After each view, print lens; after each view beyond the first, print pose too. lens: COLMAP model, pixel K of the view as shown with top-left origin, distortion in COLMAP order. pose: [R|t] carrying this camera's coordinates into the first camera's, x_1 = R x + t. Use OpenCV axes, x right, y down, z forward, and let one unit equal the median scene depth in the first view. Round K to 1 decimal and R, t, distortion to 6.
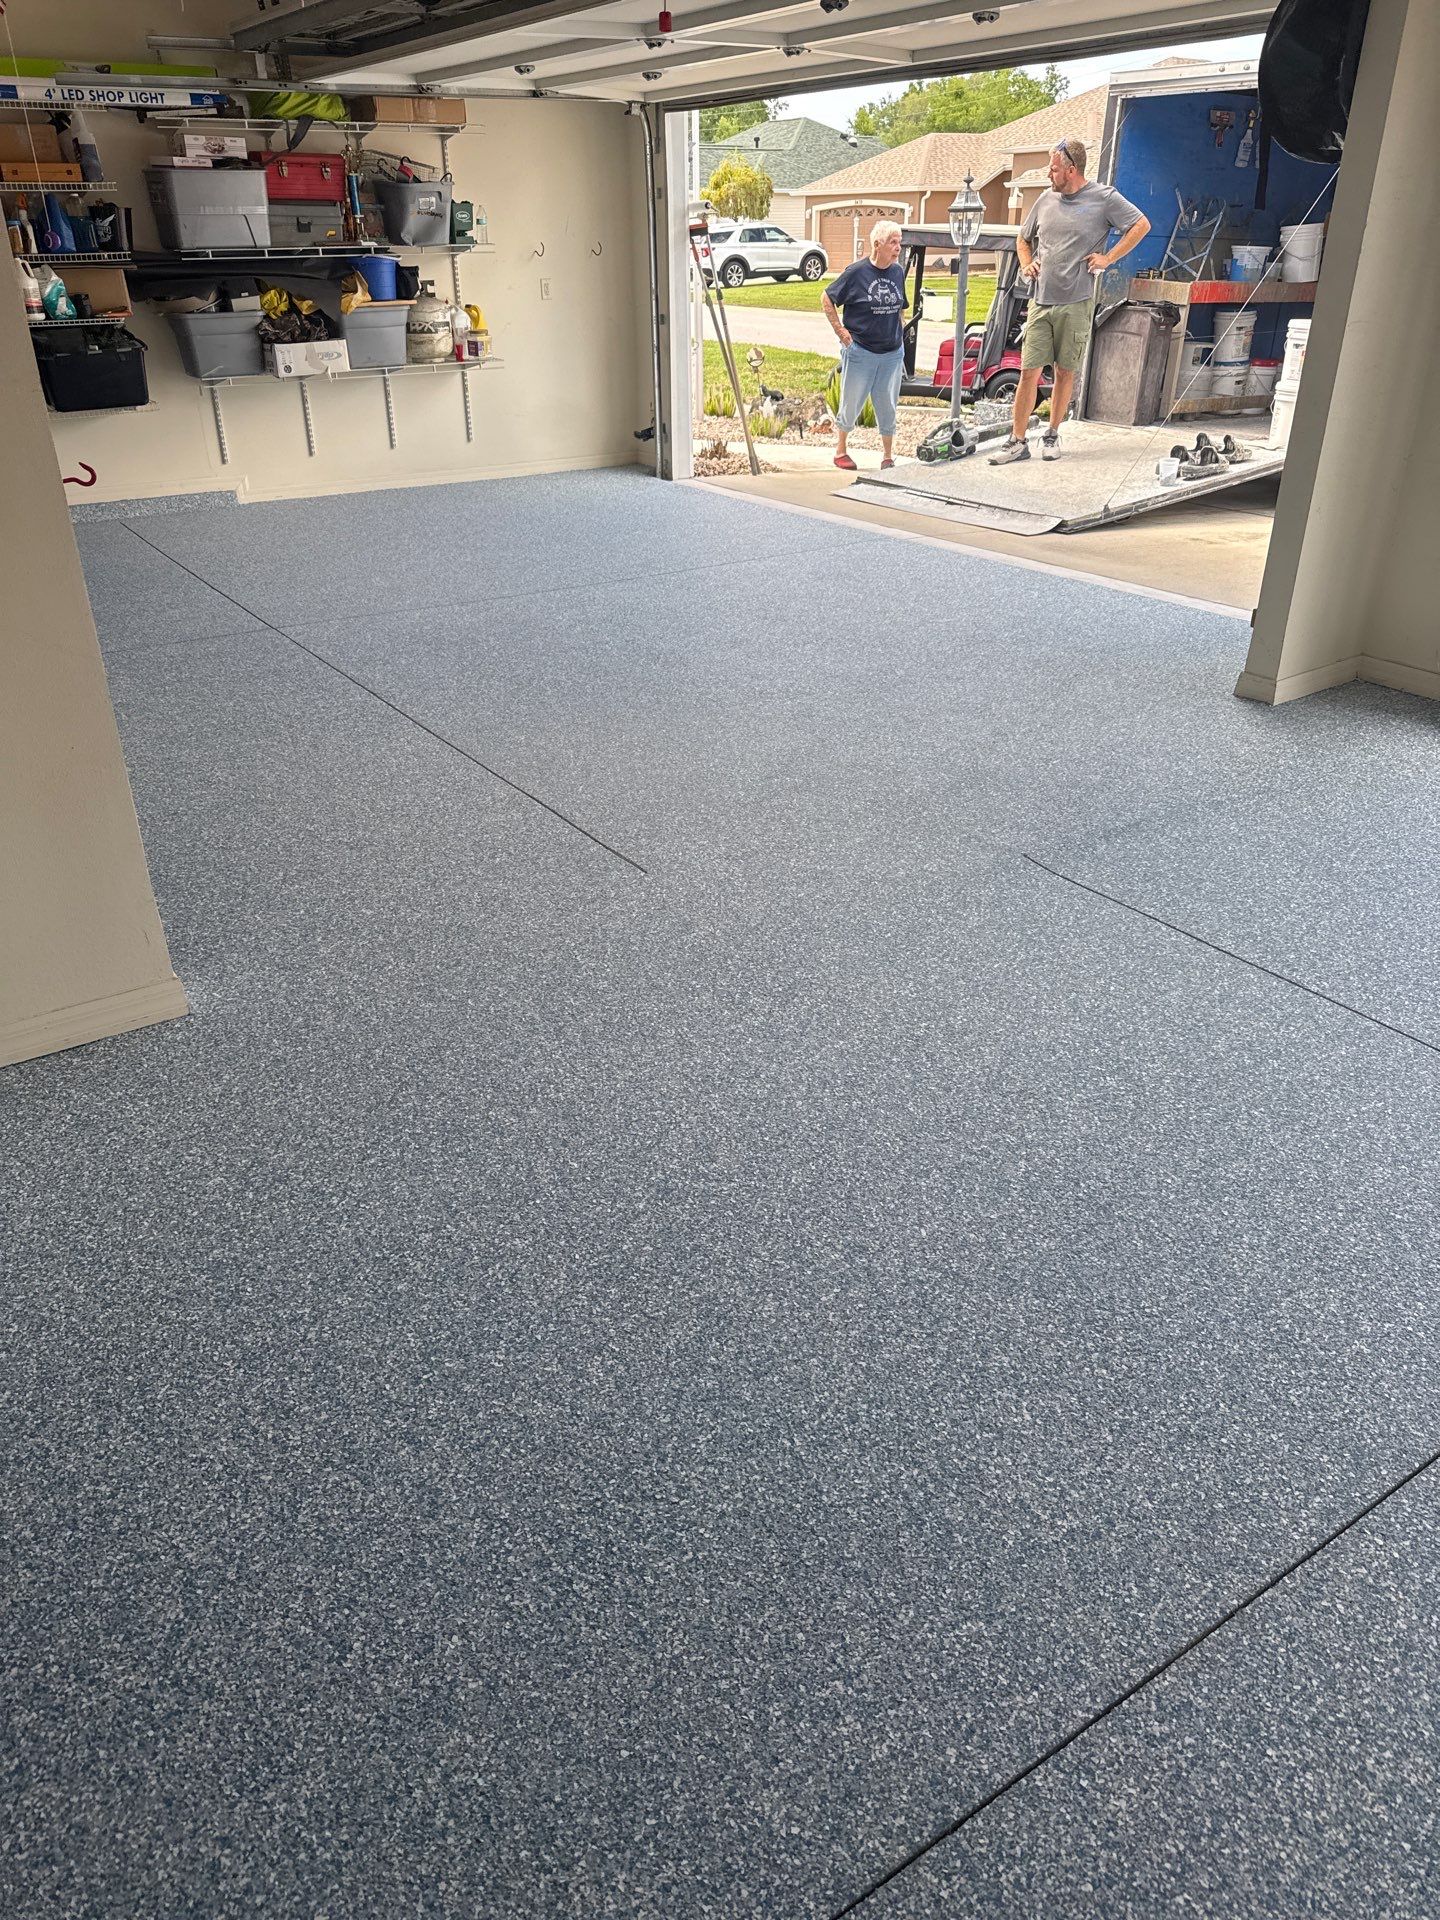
lens RADIAL K [[1376.0, 0, 716.7], [0, 1376.0, 958.7], [0, 0, 1]] dist [0.040647, -0.036175]
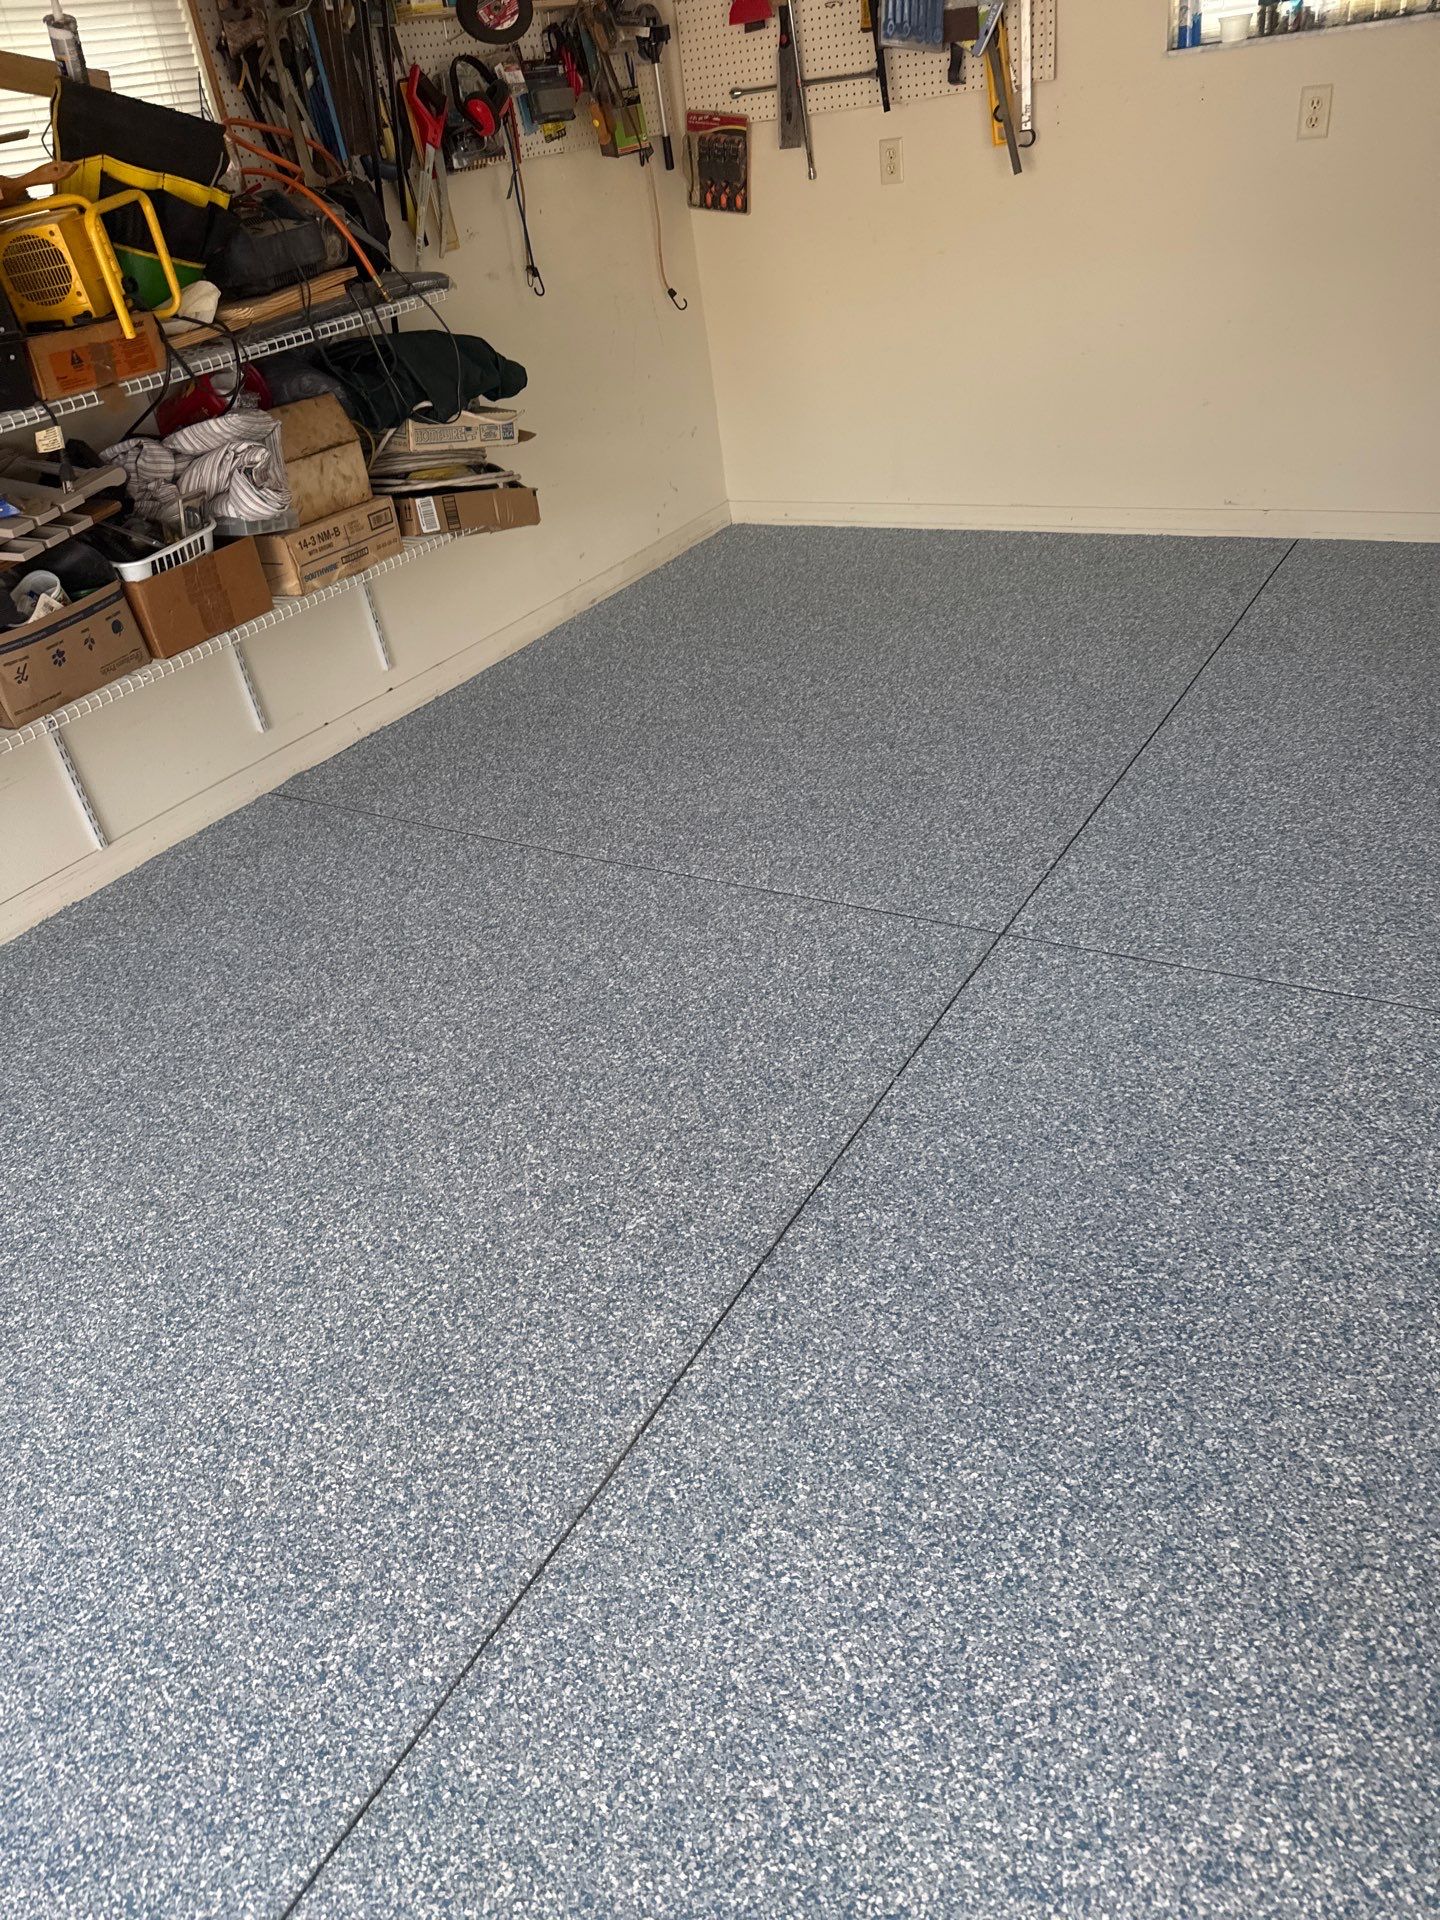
lens RADIAL K [[1376.0, 0, 735.2], [0, 1376.0, 955.8], [0, 0, 1]] dist [0.040647, -0.036175]
pose [[-0.894300, 0.337051, -0.294319, 0.422310], [-0.079584, 0.527452, 0.845849, -0.587784], [0.440333, 0.779866, -0.444877, 1.158773]]
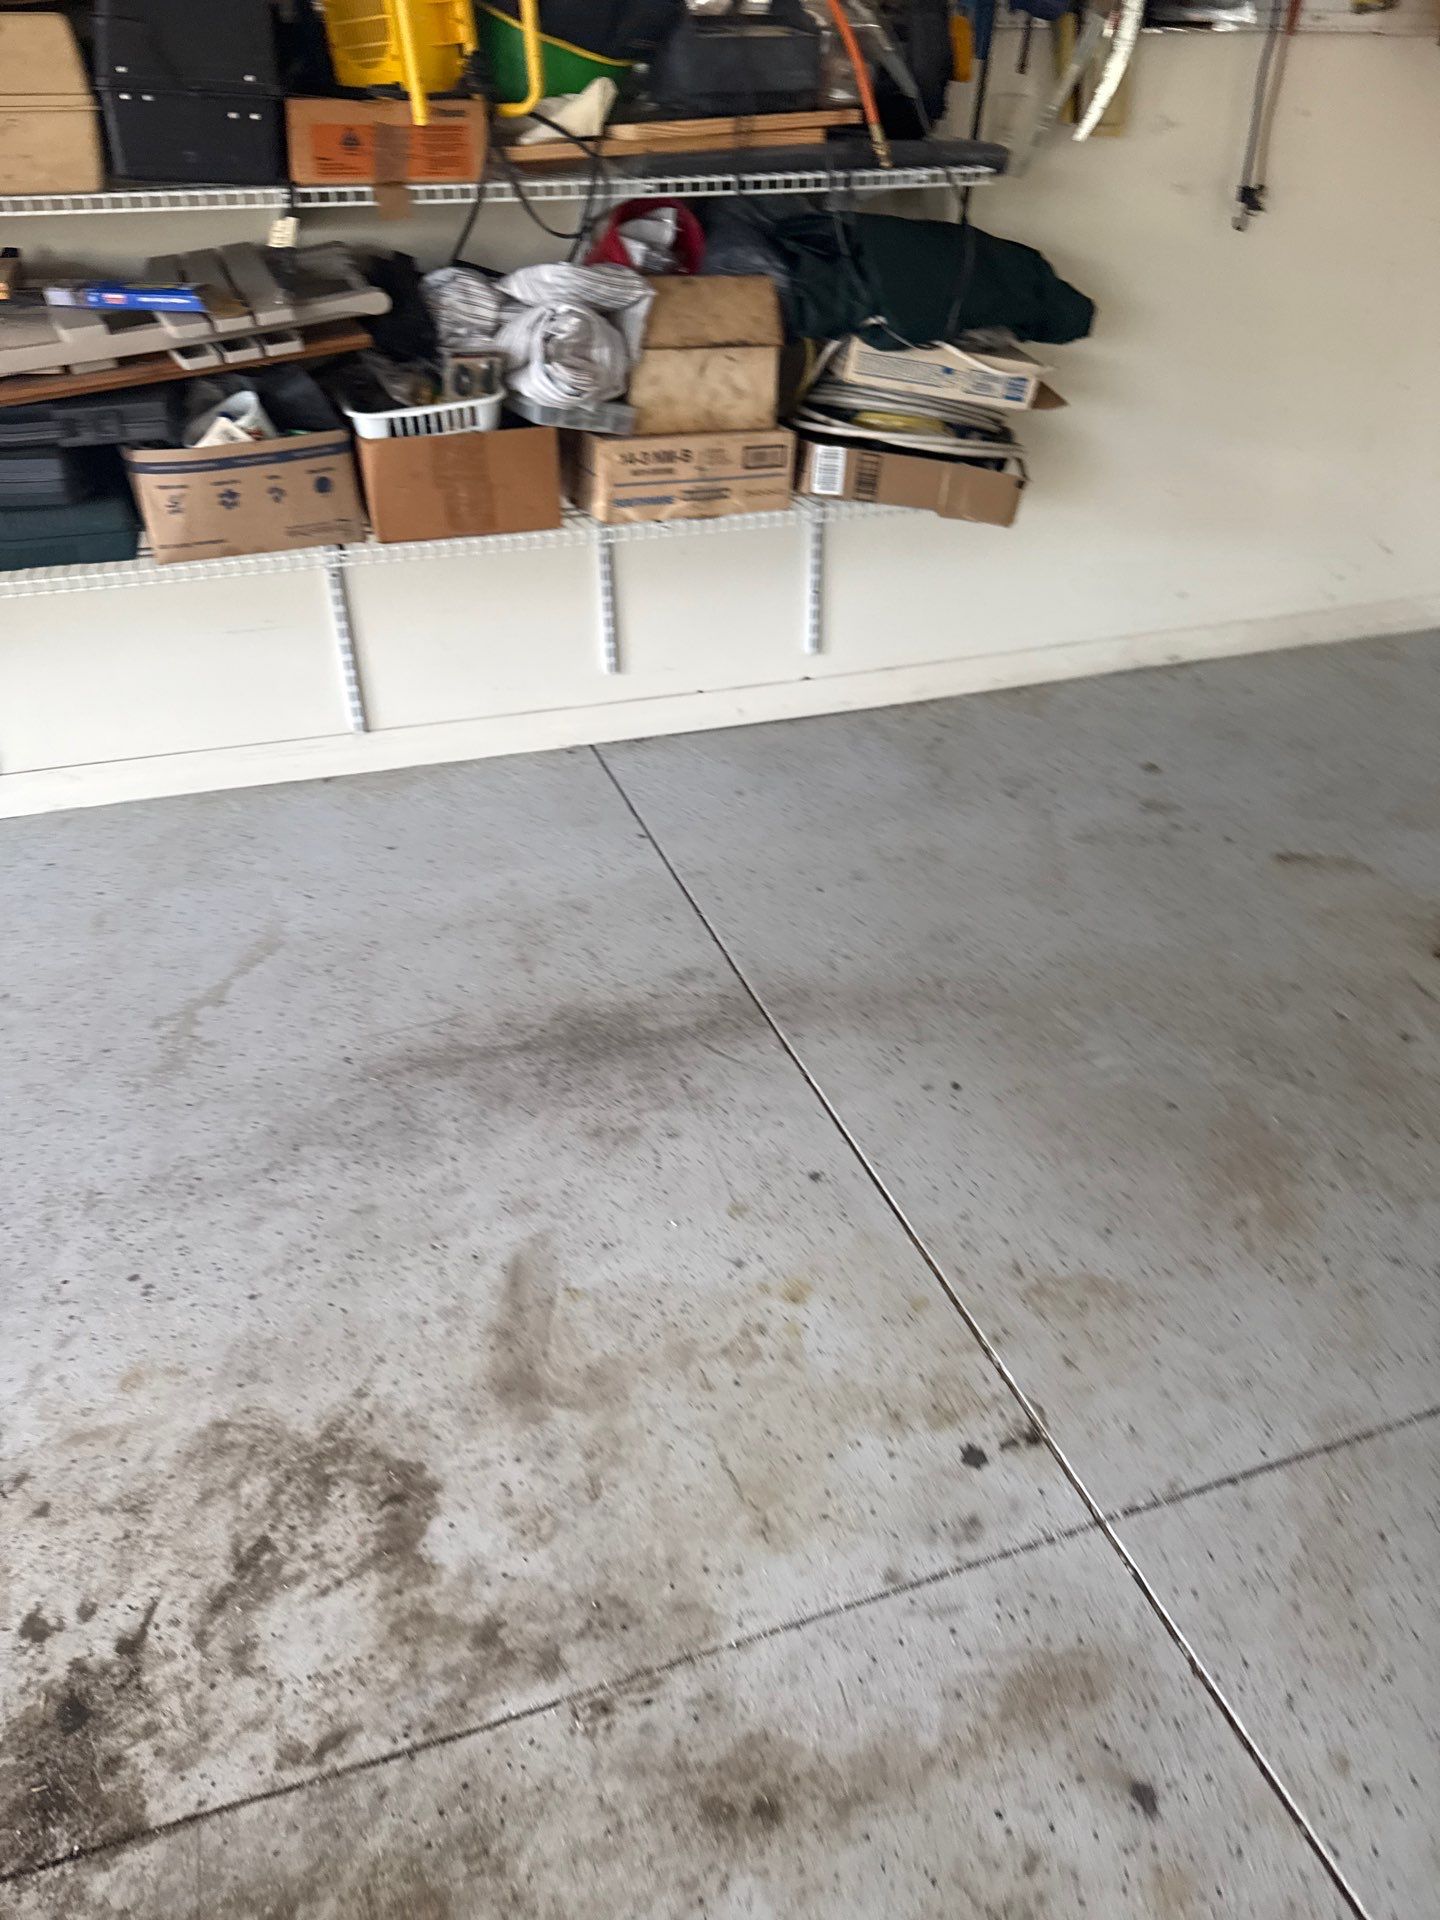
lens RADIAL K [[1376.0, 0, 733.2], [0, 1376.0, 969.8], [0, 0, 1]] dist [0.040647, -0.036175]
pose [[-0.967824, -0.114755, 0.223935, -0.243866], [0.135426, 0.512513, 0.847933, -0.191447], [-0.212074, 0.850977, -0.480482, 0.761510]]
